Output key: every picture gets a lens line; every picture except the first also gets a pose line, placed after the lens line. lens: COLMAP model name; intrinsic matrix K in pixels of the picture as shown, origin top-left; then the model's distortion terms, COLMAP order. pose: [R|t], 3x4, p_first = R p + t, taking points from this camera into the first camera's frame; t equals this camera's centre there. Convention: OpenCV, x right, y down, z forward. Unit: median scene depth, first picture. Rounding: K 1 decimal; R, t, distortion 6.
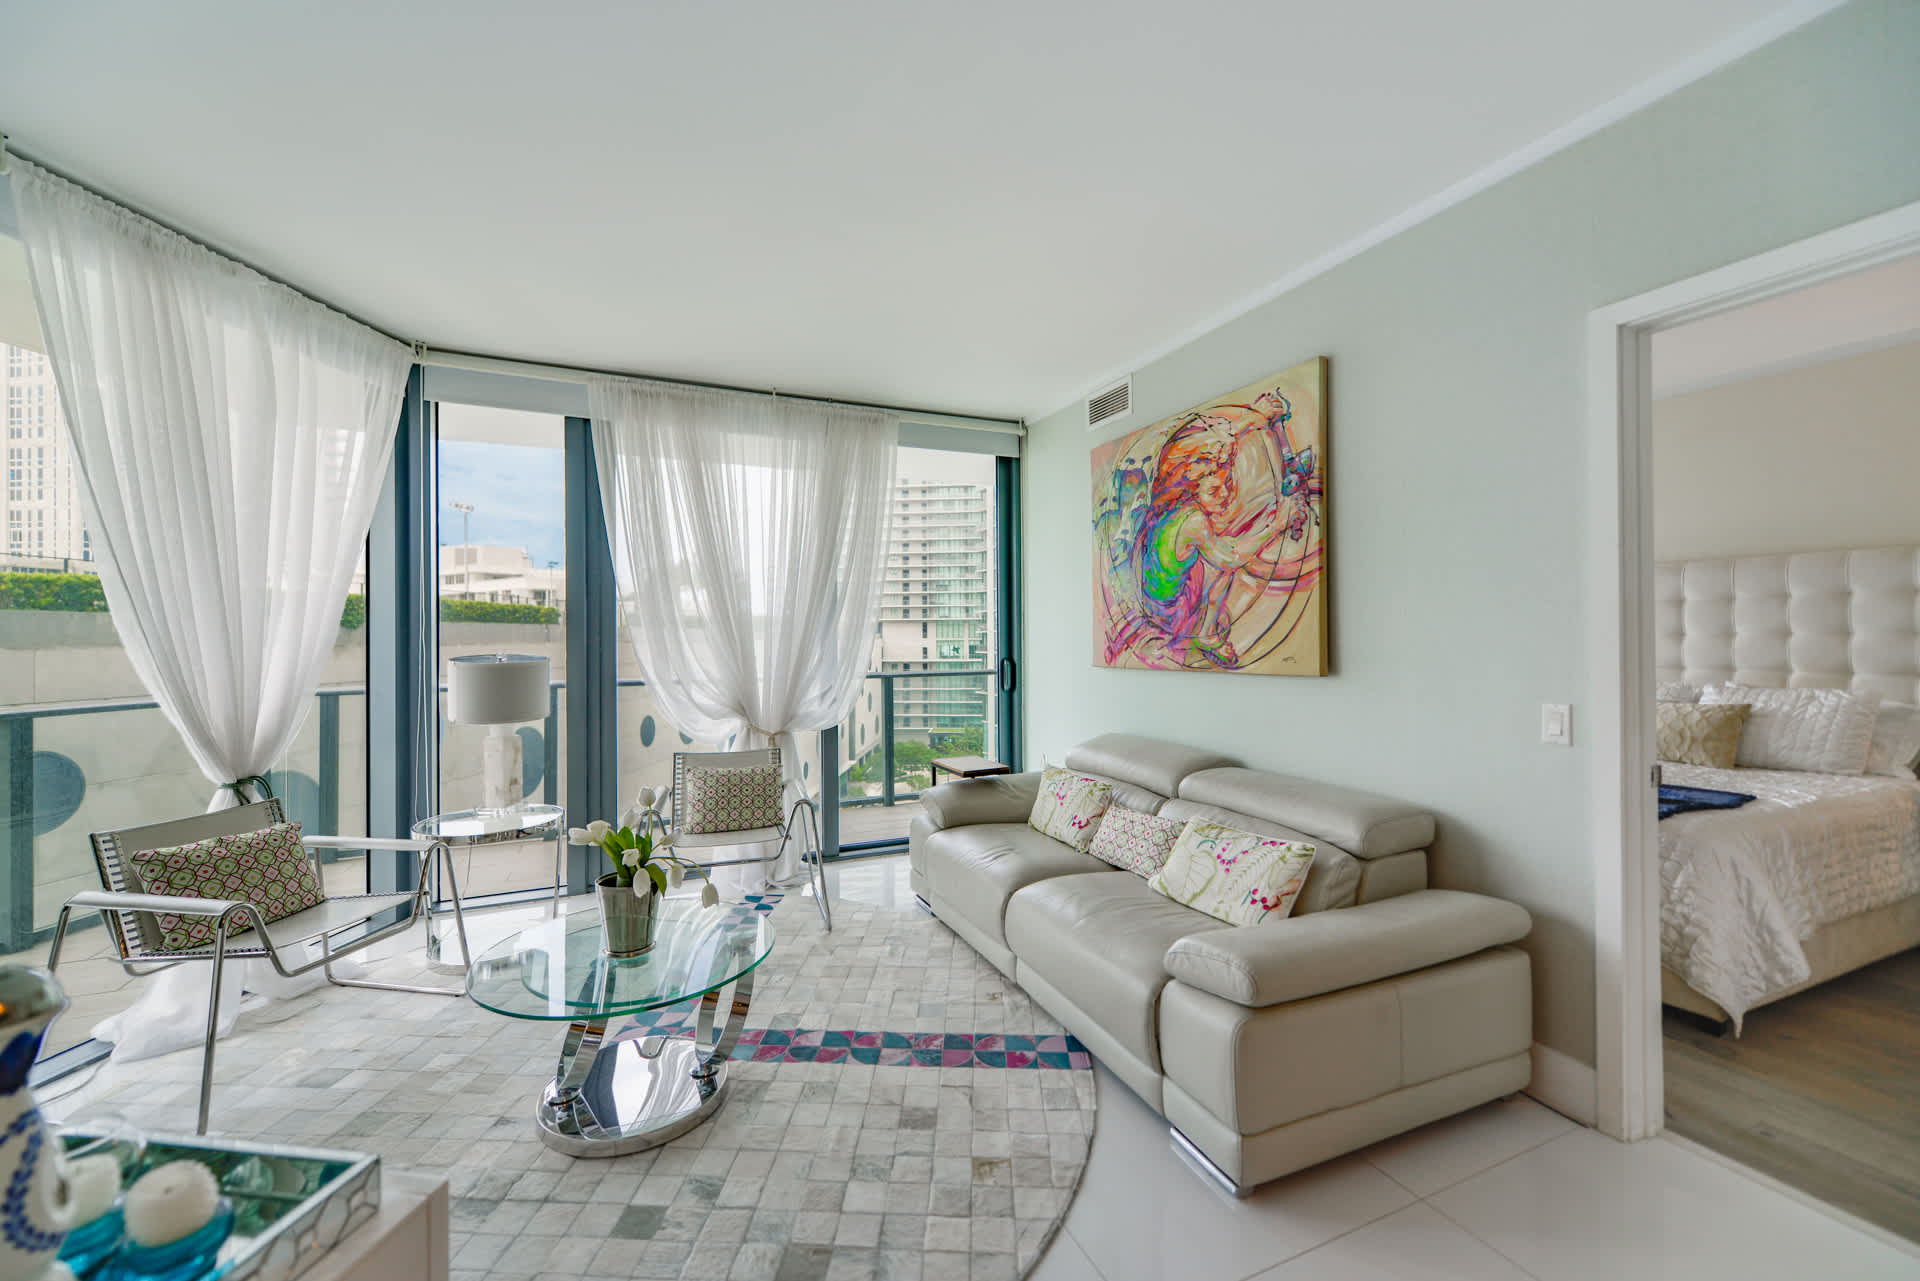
lens RADIAL K [[778.4, 0, 960.0], [0, 778.4, 640.5], [0, 0, 1]] dist [-0.000084, -0.000059]
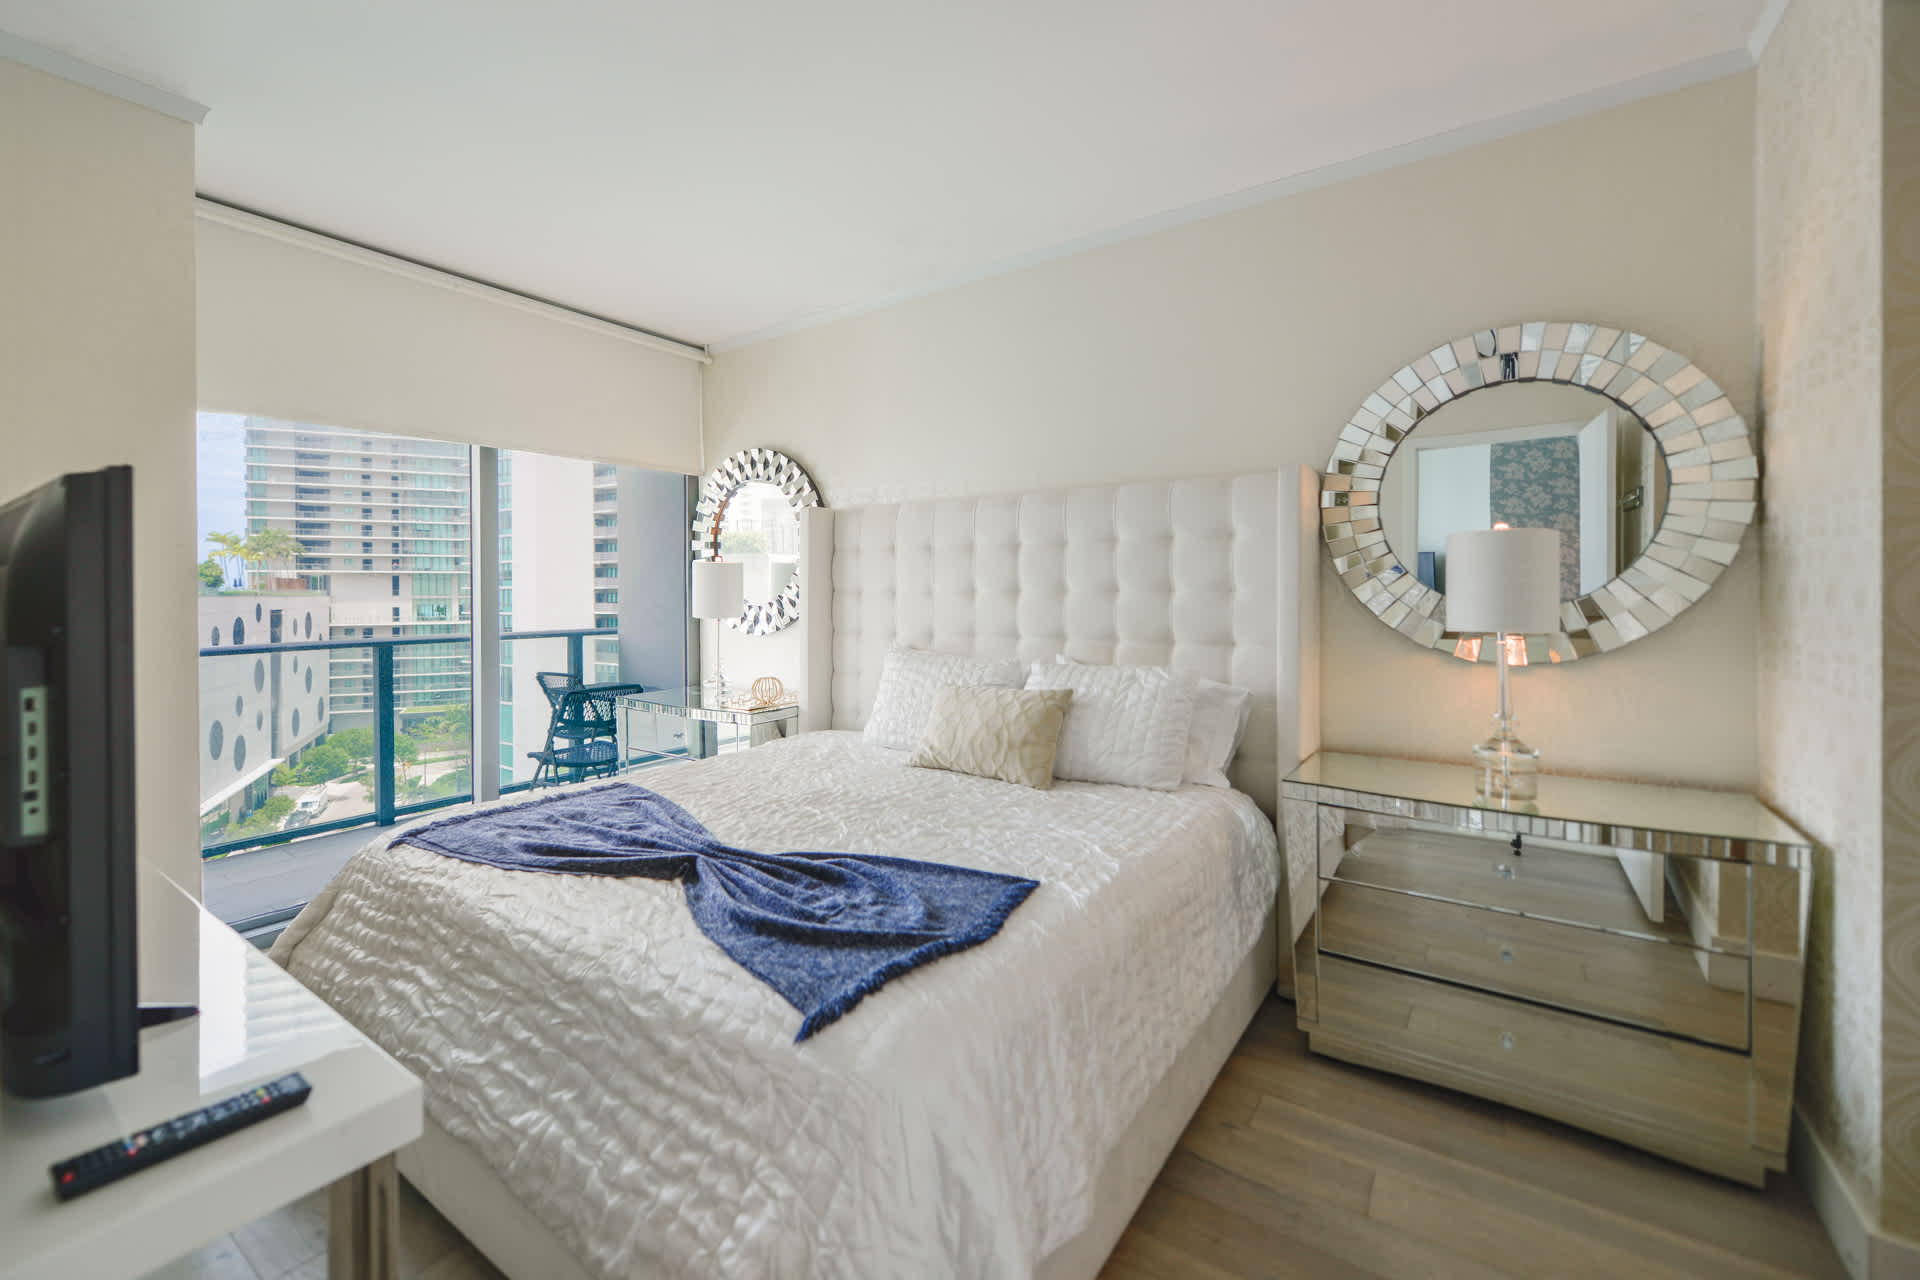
lens RADIAL K [[784.8, 0, 956.5], [0, 784.8, 609.4], [0, 0, 1]] dist [-0.000331, -0.000044]
pose [[0.846422, -0.003475, 0.532501, 0.548669], [-0.002844, 0.999935, 0.011046, 0.001949], [-0.532505, -0.010864, 0.846357, 0.455558]]
